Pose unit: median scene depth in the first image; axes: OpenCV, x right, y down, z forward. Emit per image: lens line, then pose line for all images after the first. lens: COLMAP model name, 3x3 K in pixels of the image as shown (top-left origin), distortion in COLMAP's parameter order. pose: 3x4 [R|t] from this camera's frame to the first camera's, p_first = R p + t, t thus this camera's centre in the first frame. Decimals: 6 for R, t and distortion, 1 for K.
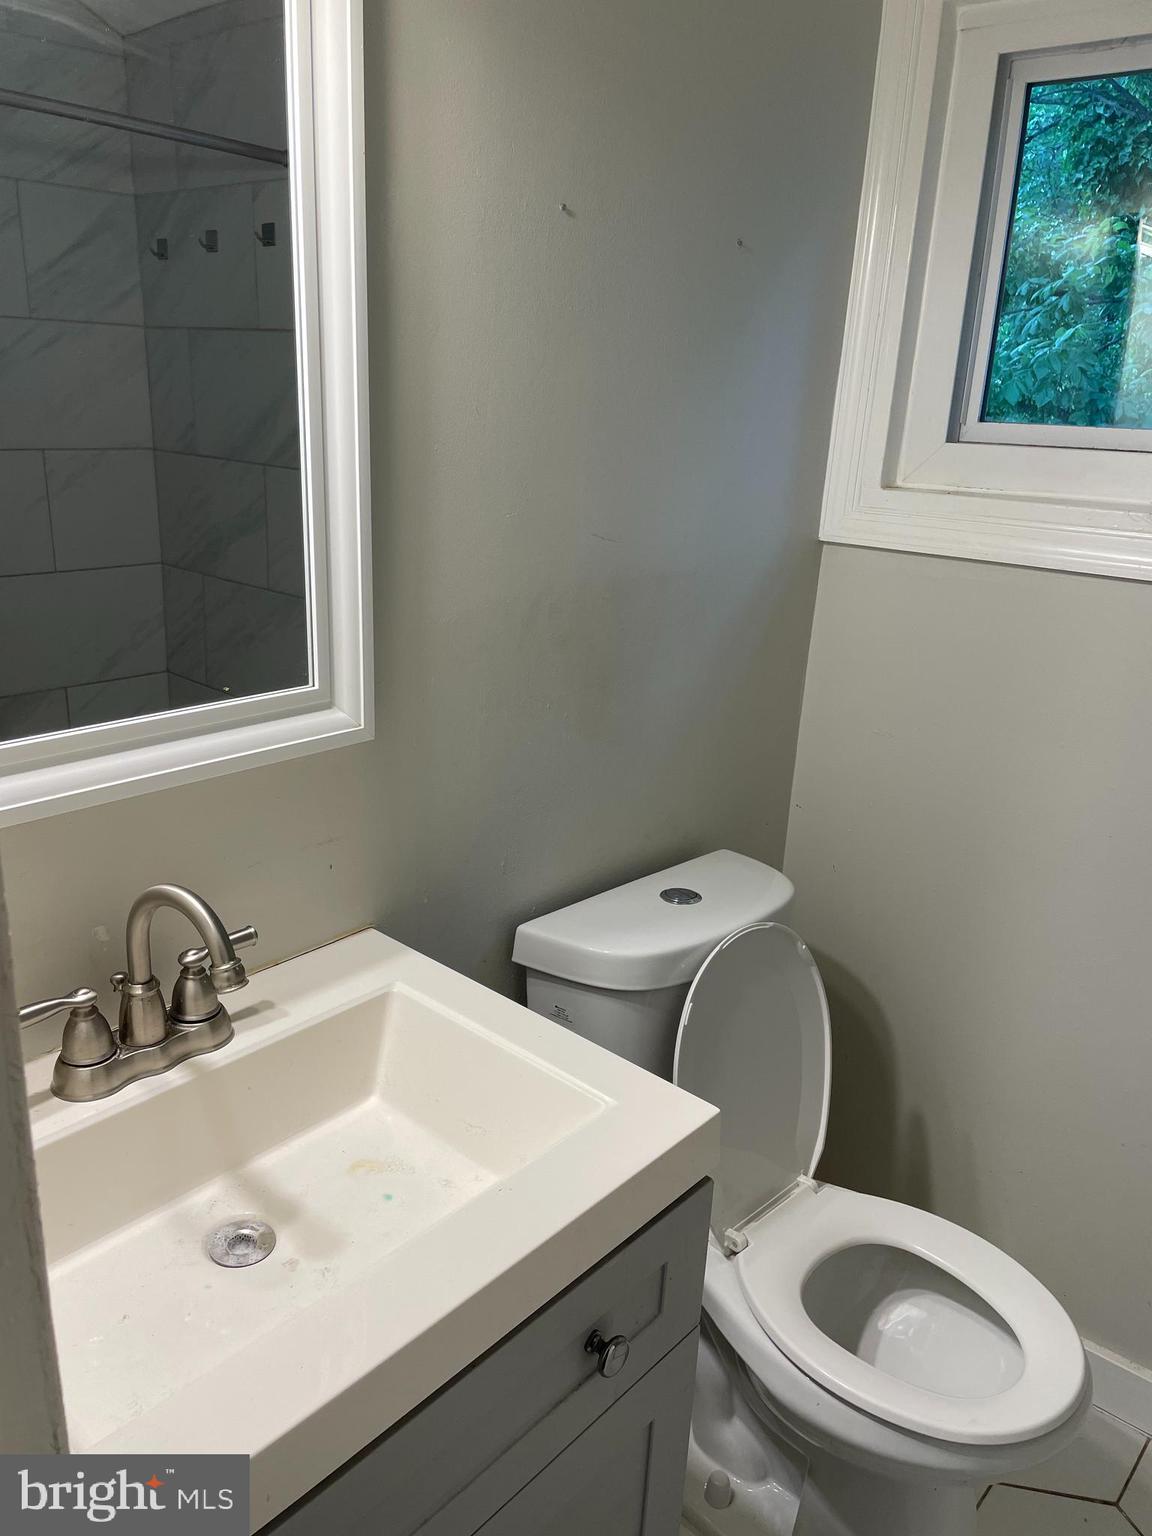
lens RADIAL K [[1164.3, 0, 573.9], [0, 1164.3, 764.8], [0, 0, 1]] dist [0.008076, -0.013001]
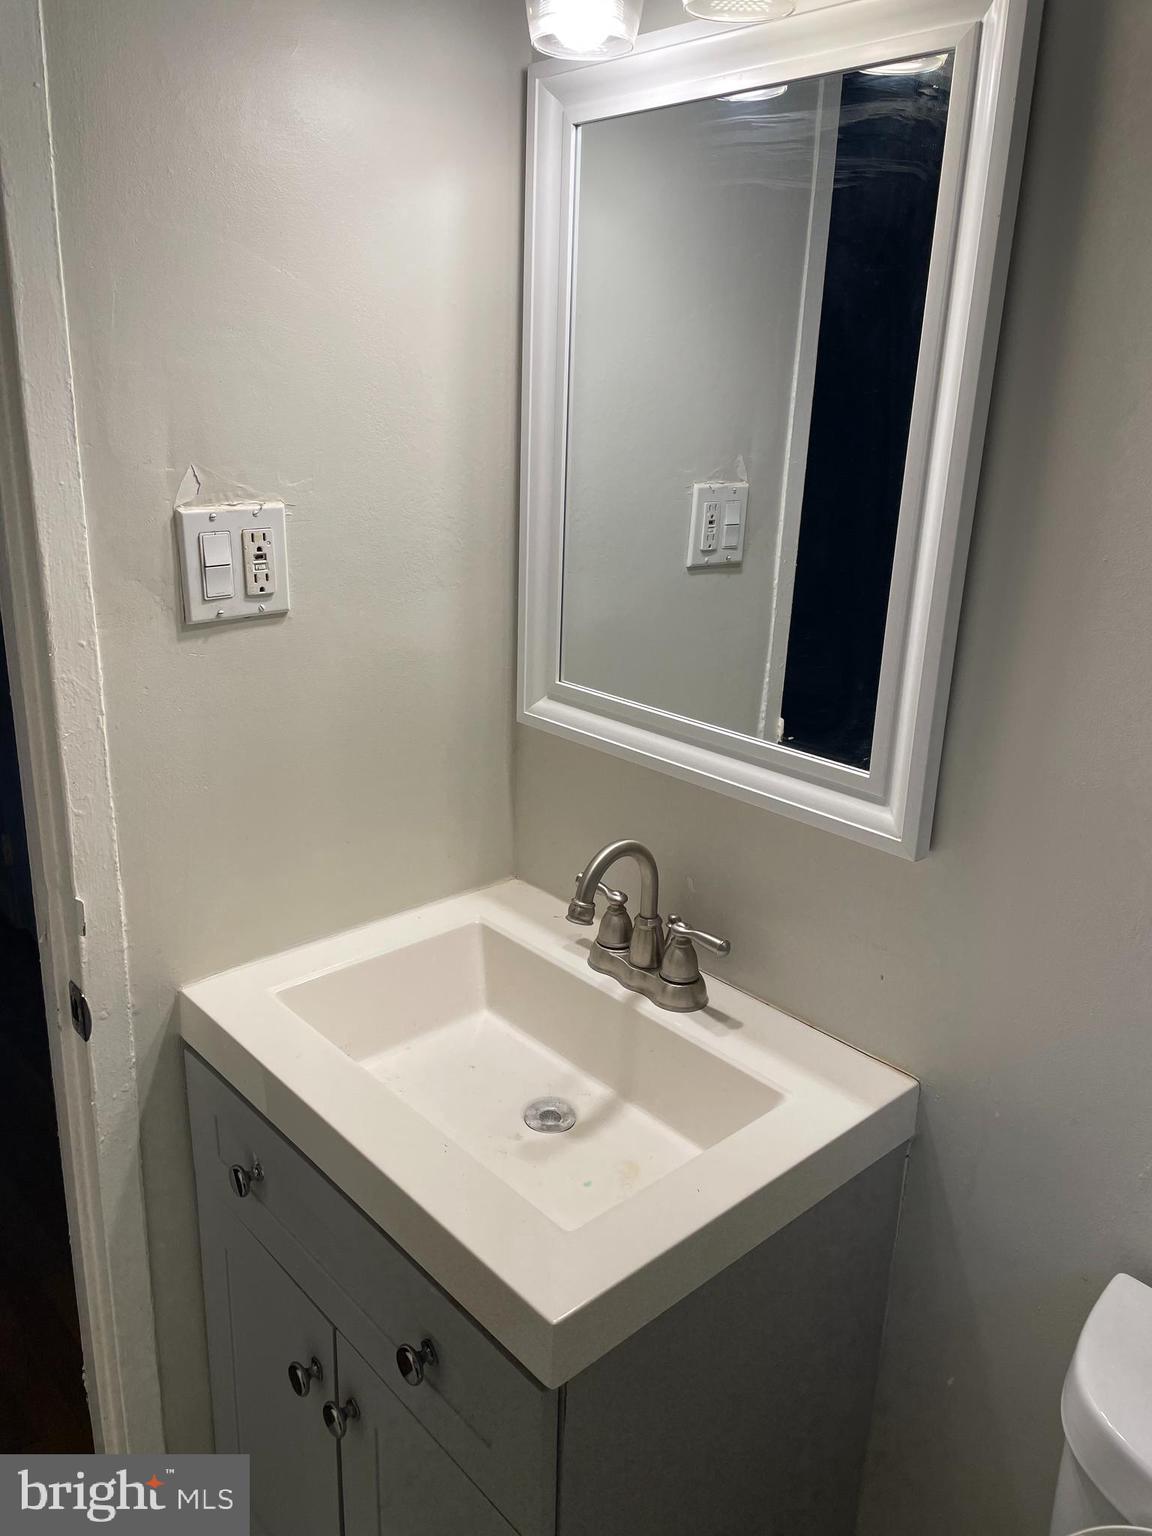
lens RADIAL K [[1164.3, 0, 575.0], [0, 1164.3, 768.5], [0, 0, 1]] dist [0.008076, -0.013001]
pose [[-0.108925, 0.255166, -0.960742, 0.794437], [-0.362542, 0.889724, 0.277408, -0.274011], [0.925580, 0.378526, -0.004405, 0.848152]]
